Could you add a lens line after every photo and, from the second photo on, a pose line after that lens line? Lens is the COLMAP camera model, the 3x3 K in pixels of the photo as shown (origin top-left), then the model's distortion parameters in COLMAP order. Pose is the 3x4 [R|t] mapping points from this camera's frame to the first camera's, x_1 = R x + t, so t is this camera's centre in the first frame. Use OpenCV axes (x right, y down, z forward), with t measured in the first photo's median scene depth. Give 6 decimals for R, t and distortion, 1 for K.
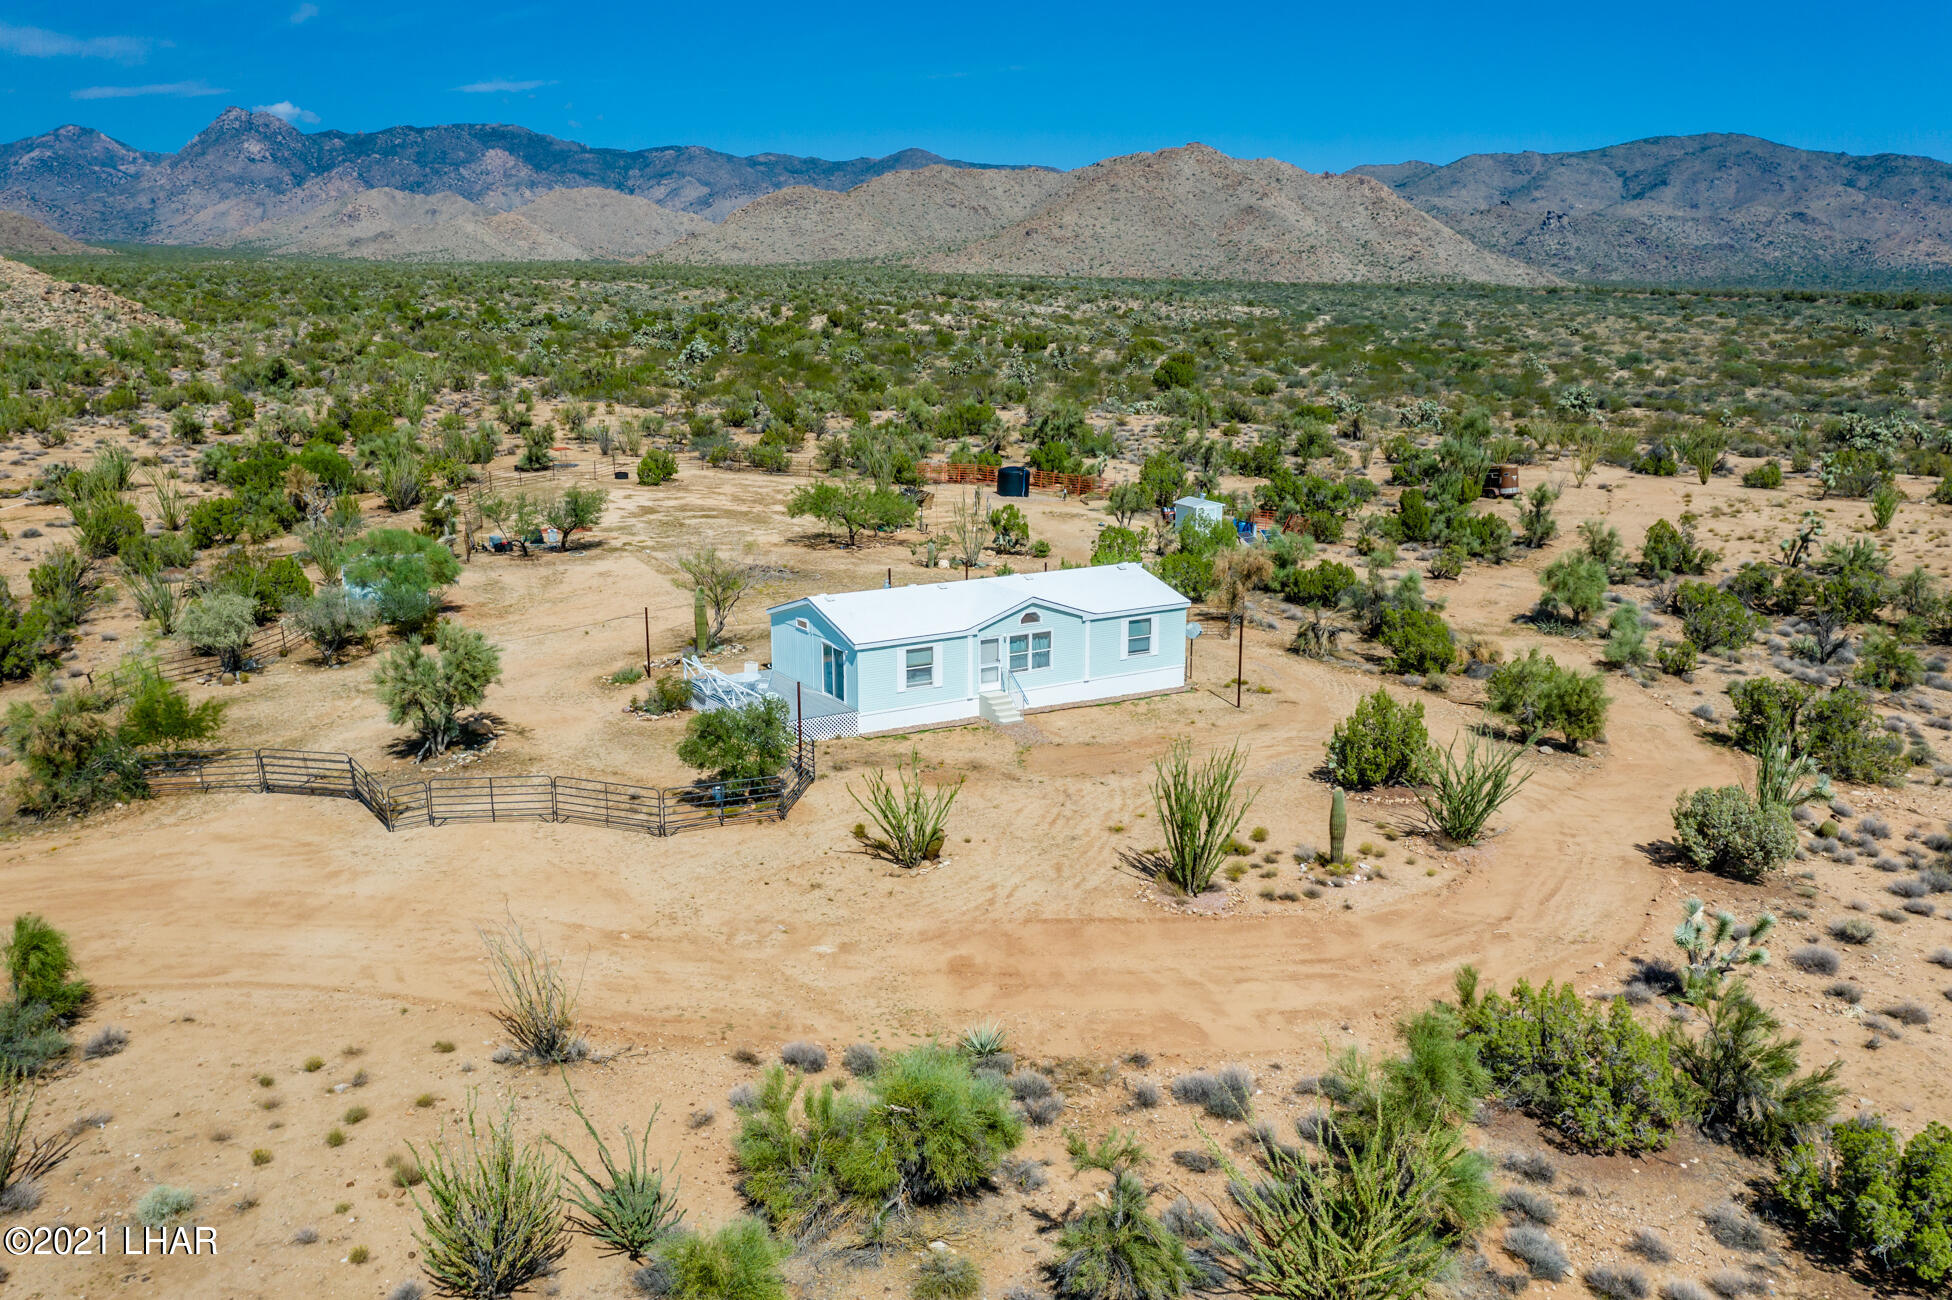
lens RADIAL K [[1527.2, 0, 980.5], [0, 1527.2, 673.6], [0, 0, 1]] dist [-0.000984, 0.007267]
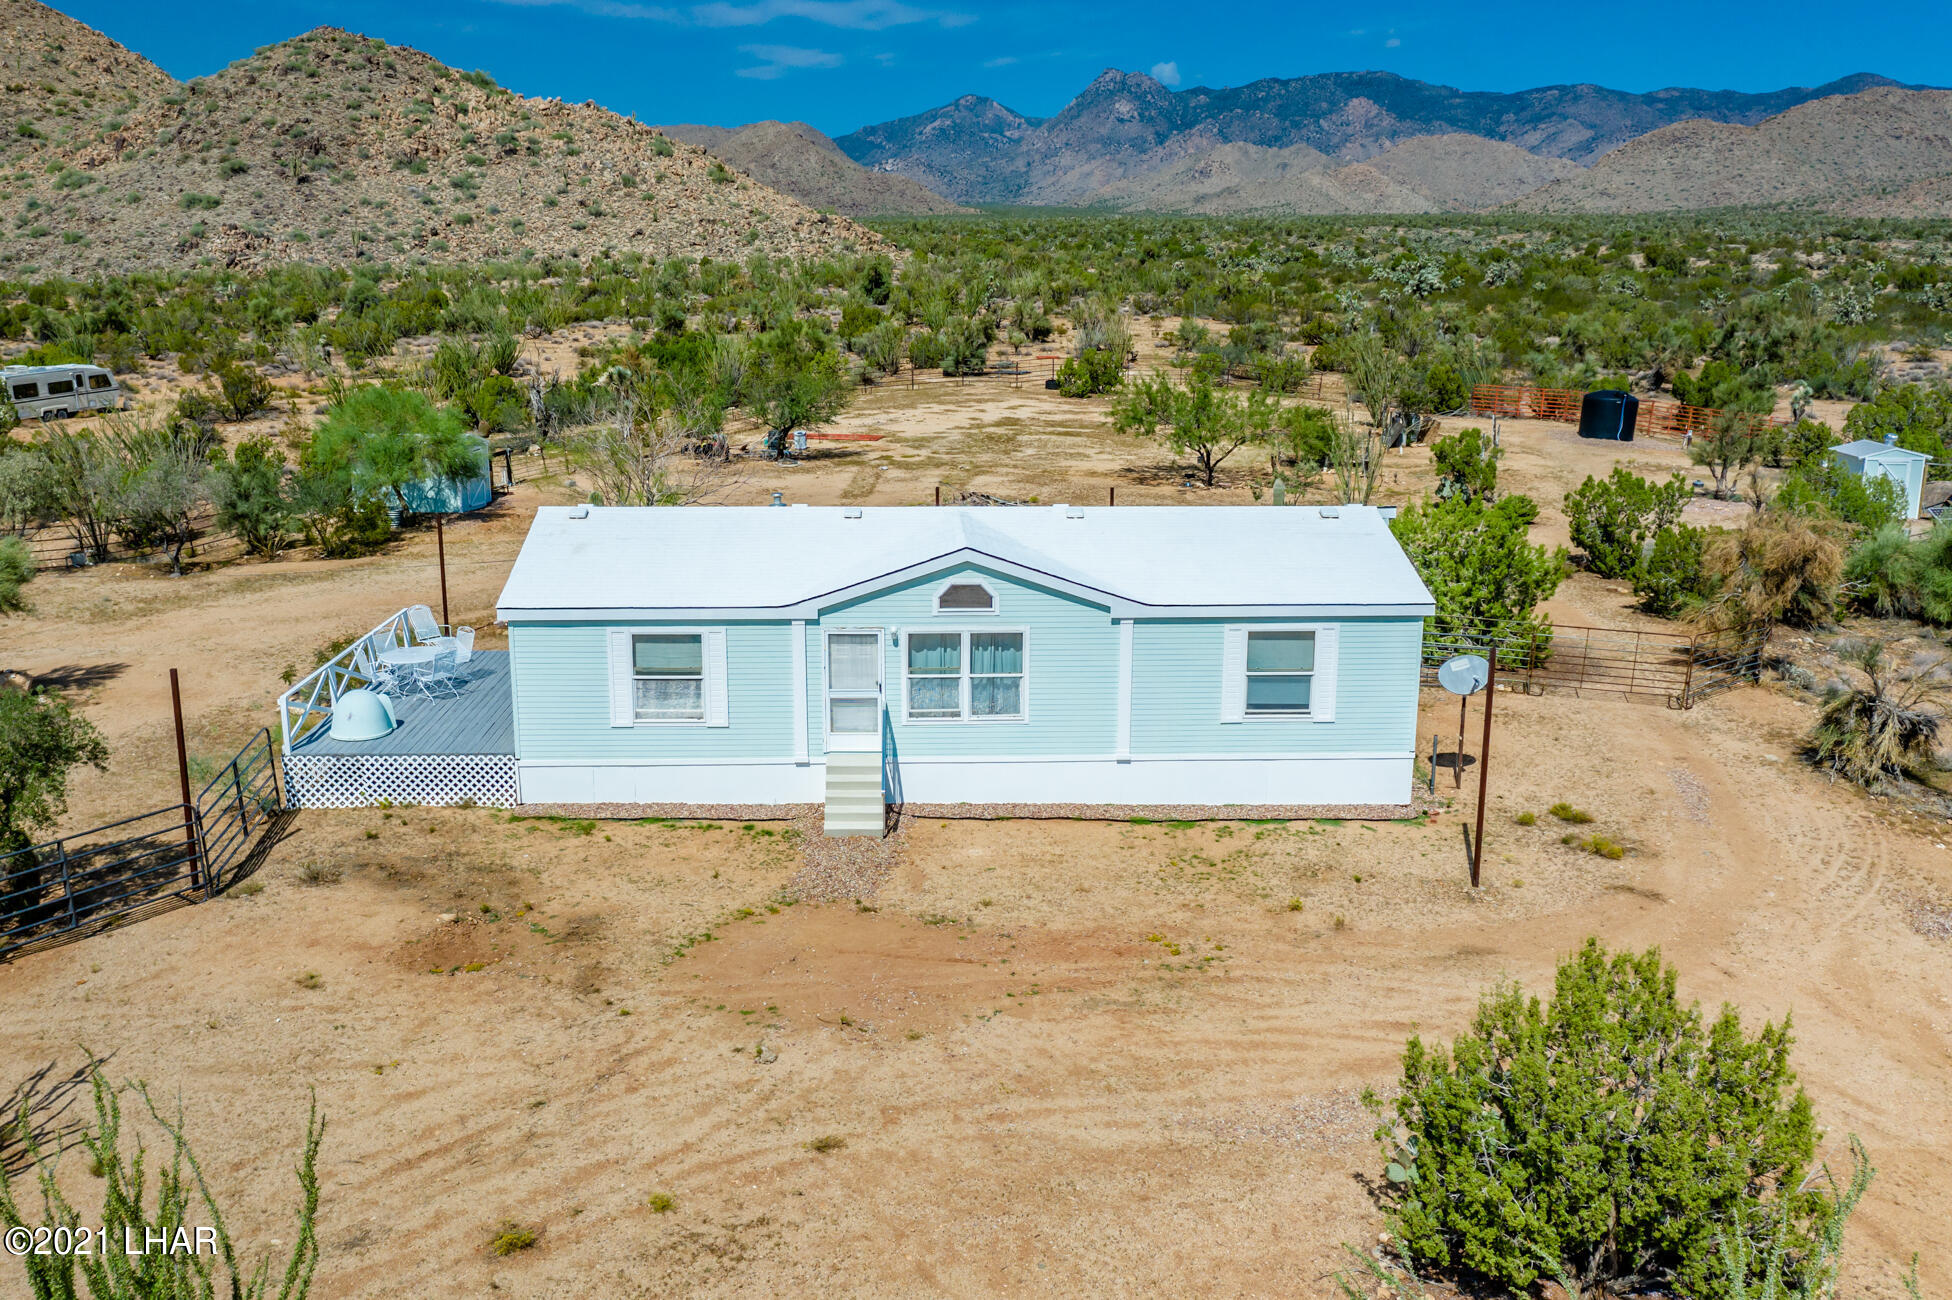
lens RADIAL K [[1656.1, 0, 969.0], [0, 1656.1, 659.8], [0, 0, 1]] dist [0.004480, -0.001917]
pose [[0.870303, 0.115631, -0.478751, 0.131572], [-0.117041, 0.992760, 0.027012, -0.015995], [0.478408, 0.032525, 0.877535, 0.299345]]
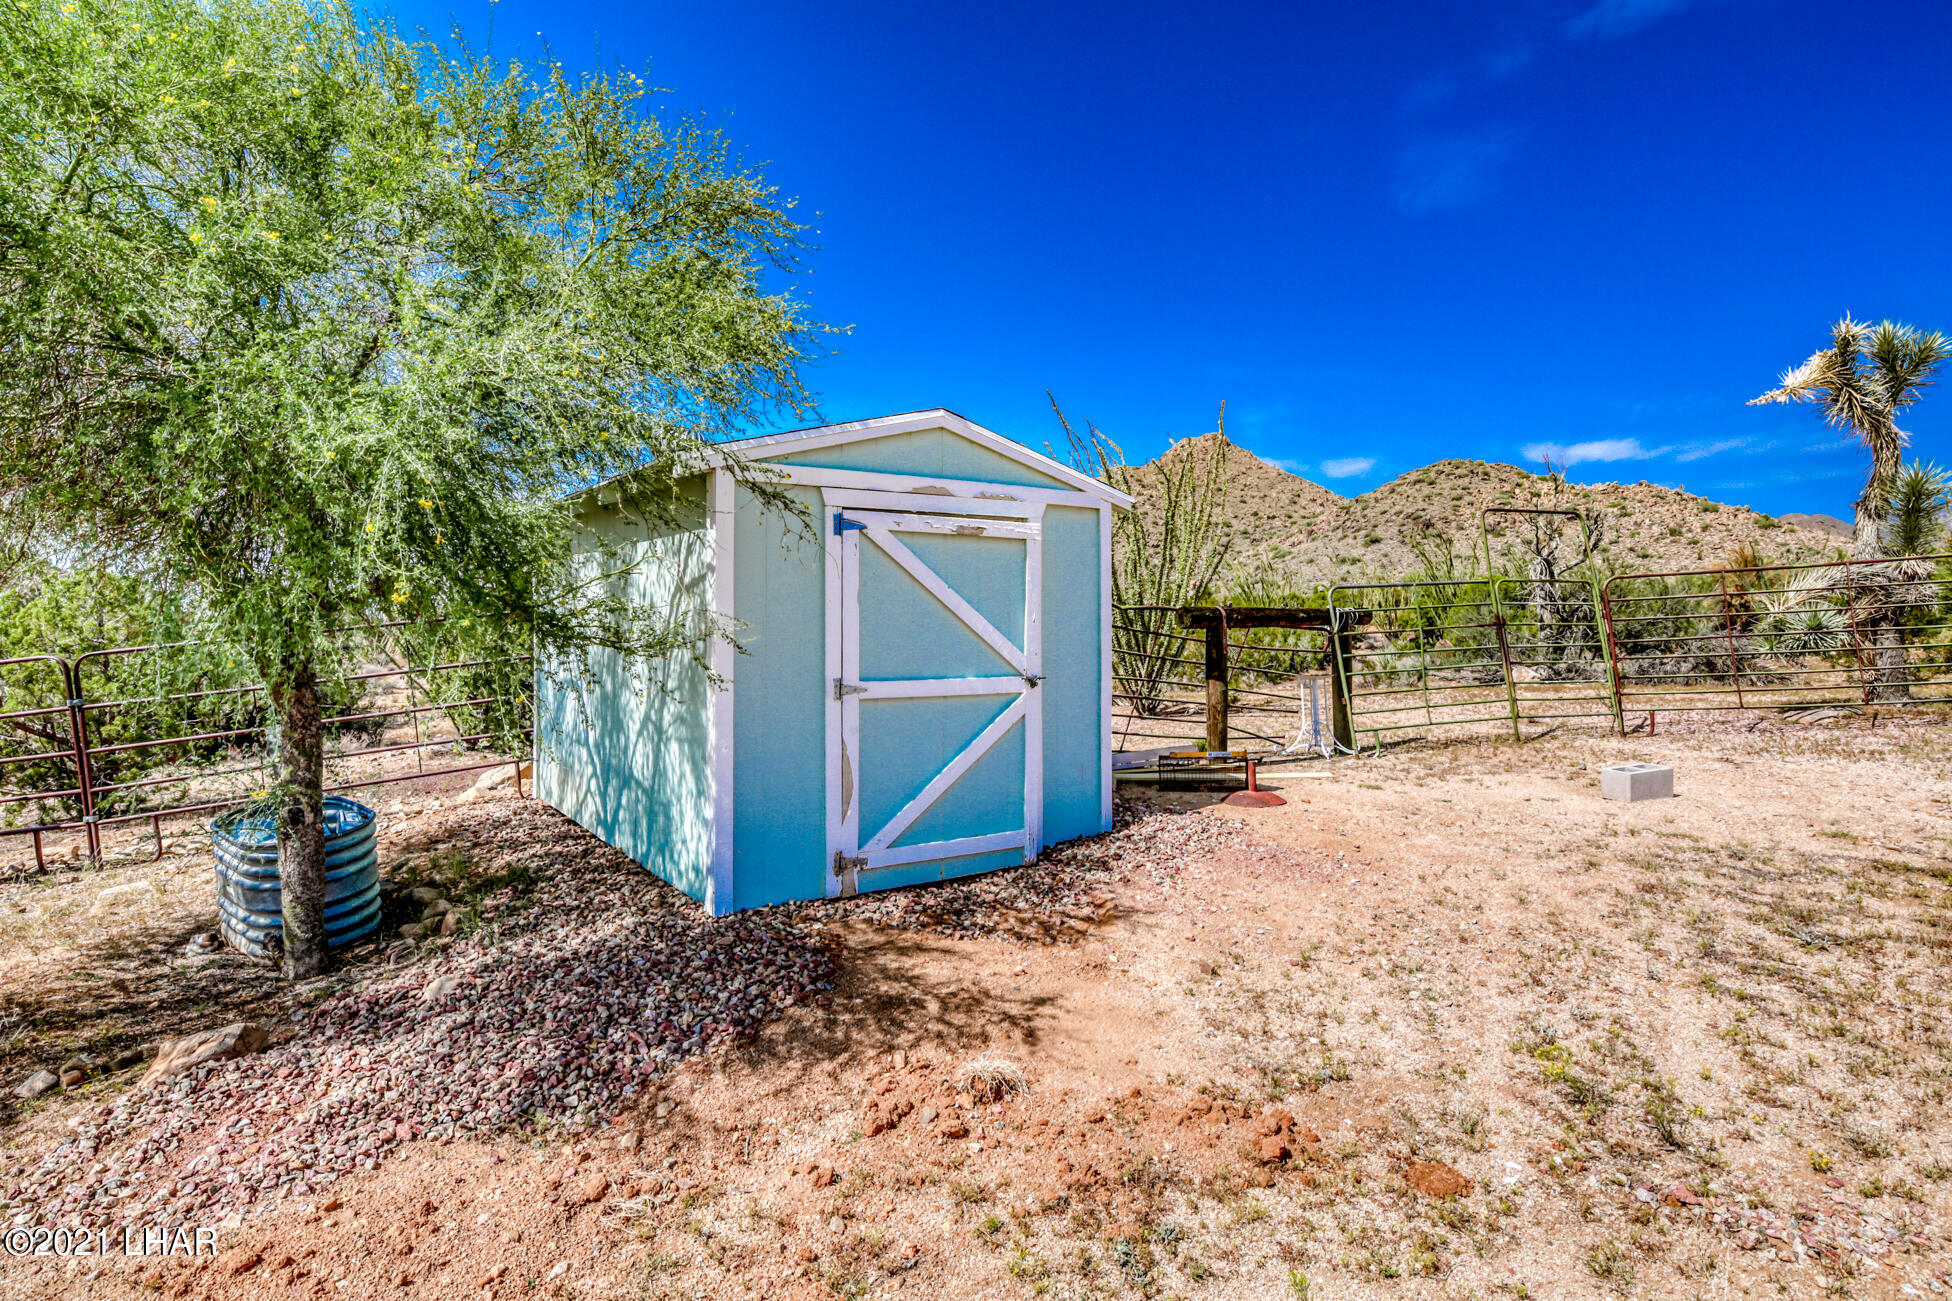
lens RADIAL K [[935.4, 0, 966.1], [0, 935.4, 625.6], [0, 0, 1]] dist [-0.001043, -0.000504]
pose [[0.217033, 0.008408, -0.976128, -0.197173], [-0.228477, 0.972625, -0.042422, -0.039995], [0.949050, 0.232230, 0.213012, 0.654945]]
